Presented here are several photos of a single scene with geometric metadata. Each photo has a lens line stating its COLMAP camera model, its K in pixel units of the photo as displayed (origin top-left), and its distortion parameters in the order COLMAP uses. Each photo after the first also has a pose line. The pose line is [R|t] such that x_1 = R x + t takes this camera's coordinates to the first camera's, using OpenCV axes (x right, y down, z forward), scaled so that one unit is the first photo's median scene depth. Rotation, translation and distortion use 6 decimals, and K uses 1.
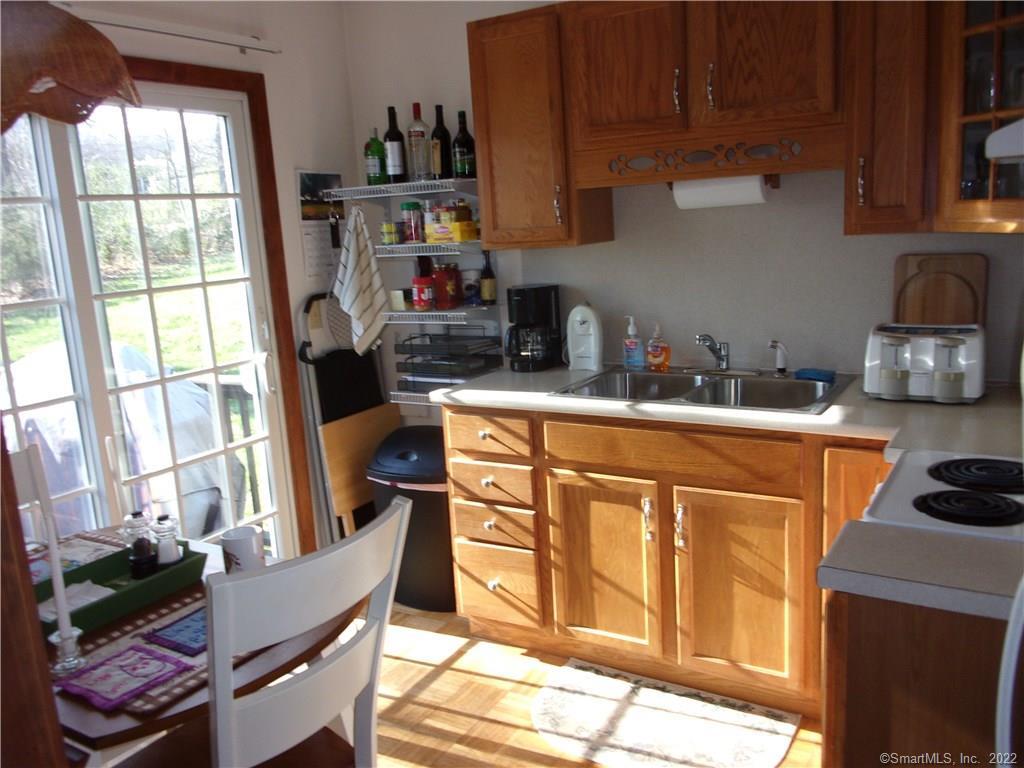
lens RADIAL K [[860.5, 0, 512.0], [0, 860.5, 384.0], [0, 0, 1]] dist [-0.004725, -0.010405]
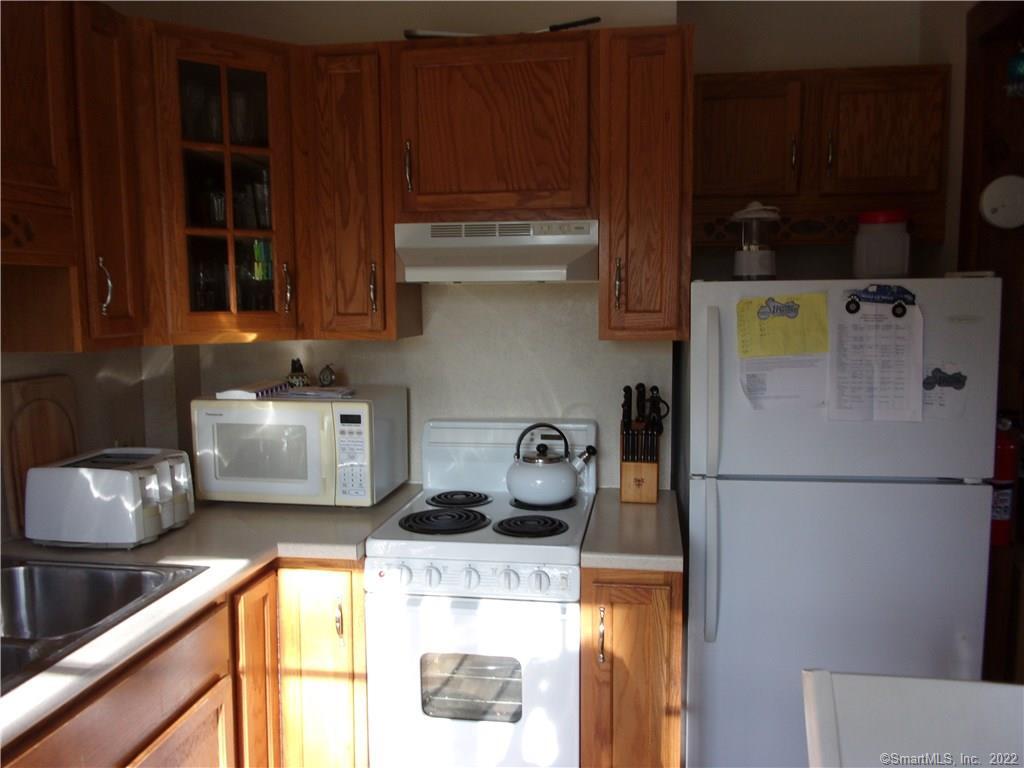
lens RADIAL K [[860.5, 0, 512.0], [0, 860.5, 384.0], [0, 0, 1]] dist [-0.004725, -0.010405]
pose [[-0.383476, -0.028179, 0.923121, -0.474001], [0.206591, 0.971589, 0.115479, -0.158426], [-0.900148, 0.234992, -0.366759, 0.964545]]
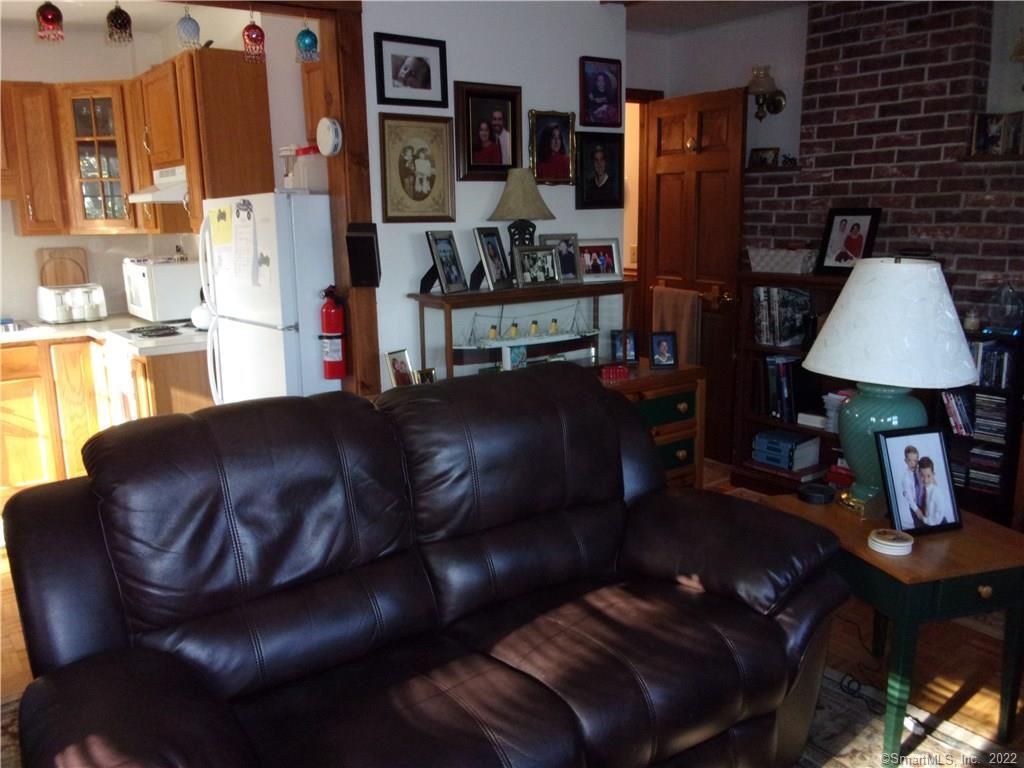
lens RADIAL K [[860.5, 0, 512.0], [0, 860.5, 384.0], [0, 0, 1]] dist [-0.004725, -0.010405]
pose [[0.347852, -0.130482, 0.928425, -1.005482], [0.179131, 0.981275, 0.070794, 0.196210], [-0.920278, 0.141683, 0.364711, -0.586156]]
